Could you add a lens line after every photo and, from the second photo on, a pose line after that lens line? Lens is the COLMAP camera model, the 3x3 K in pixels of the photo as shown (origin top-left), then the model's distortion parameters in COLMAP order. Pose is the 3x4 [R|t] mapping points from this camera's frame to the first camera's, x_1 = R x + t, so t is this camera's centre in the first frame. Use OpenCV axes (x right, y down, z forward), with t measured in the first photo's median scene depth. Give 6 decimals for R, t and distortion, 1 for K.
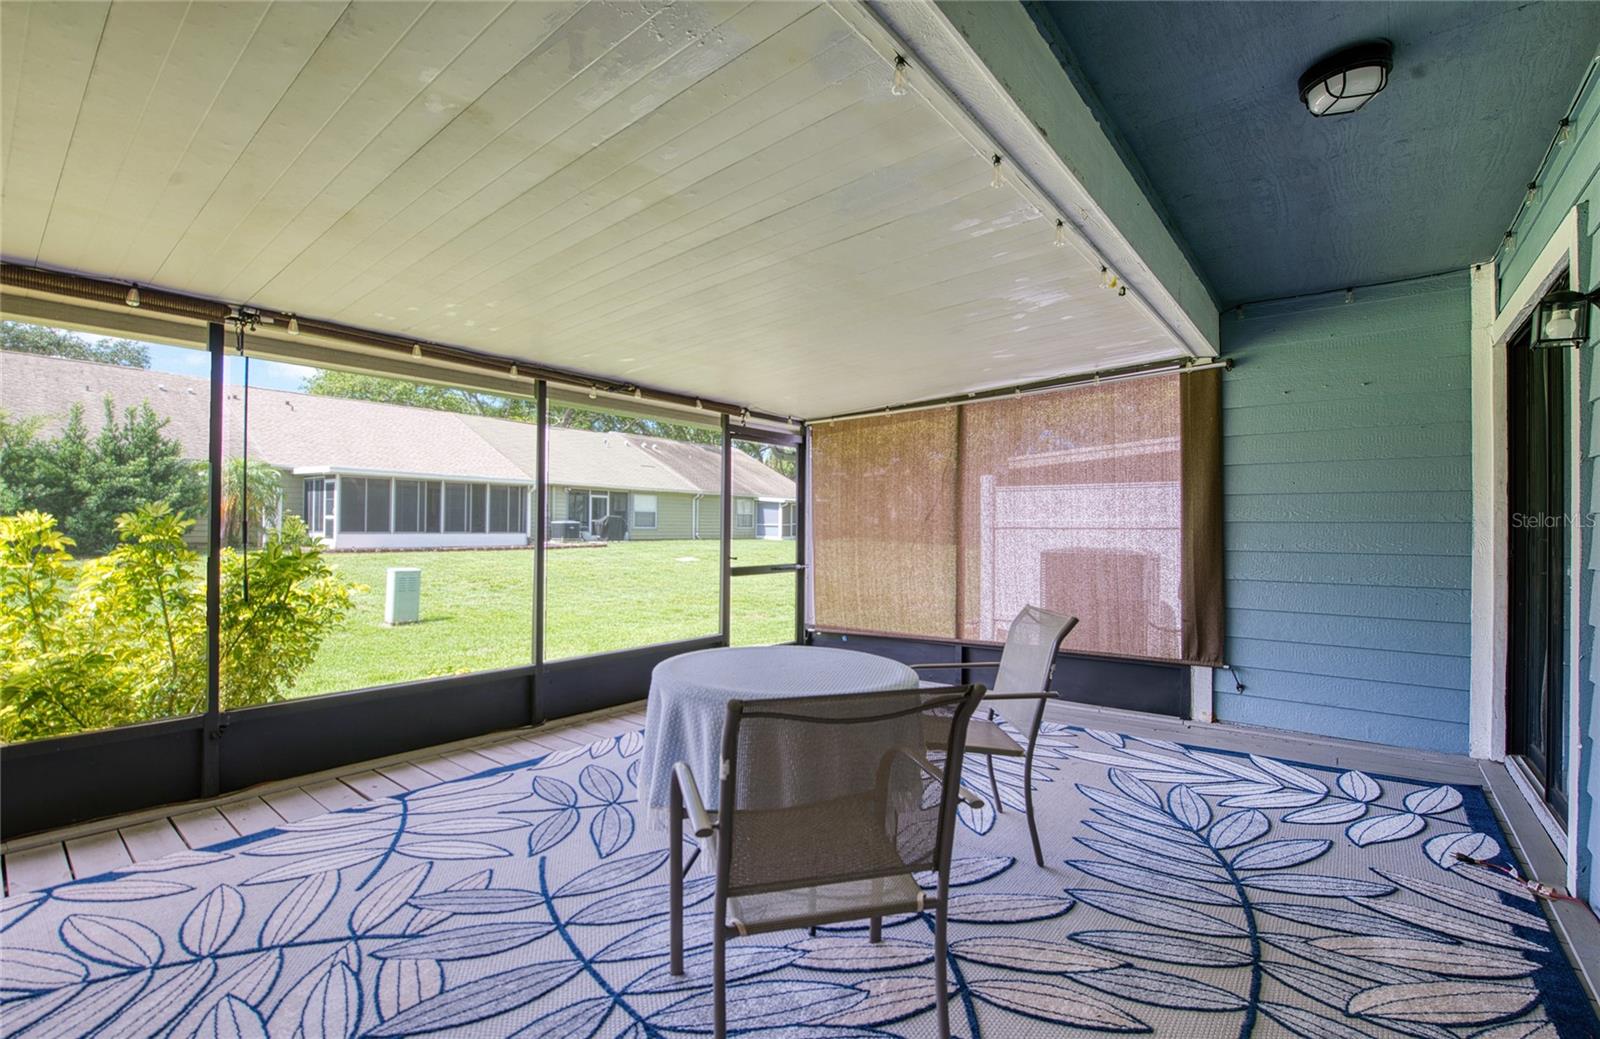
lens RADIAL K [[686.0, 0, 803.6], [0, 686.0, 517.4], [0, 0, 1]] dist [-0.009812, -0.003283]
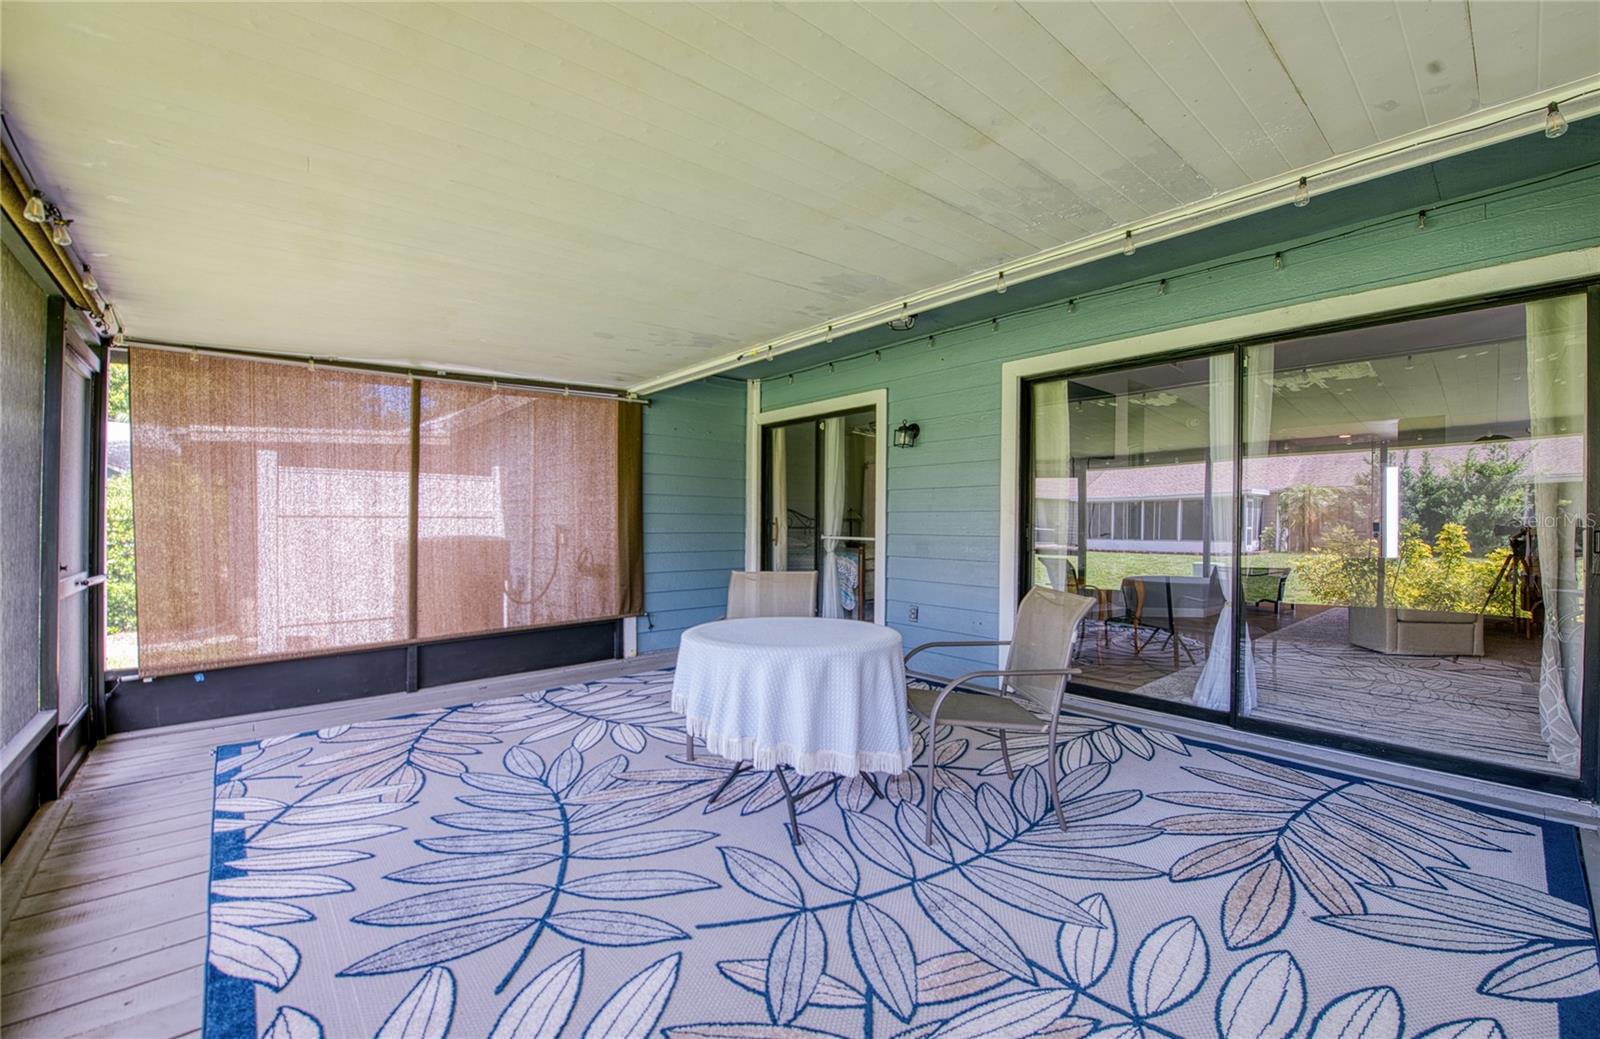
lens RADIAL K [[647.4, 0, 785.6], [0, 647.4, 513.2], [0, 0, 1]] dist [0.001430, -0.001548]
pose [[0.195054, 0.012709, 0.980710, -0.644233], [-0.019072, 0.999776, -0.009163, 0.014219], [-0.980607, -0.016917, 0.195253, 0.444555]]
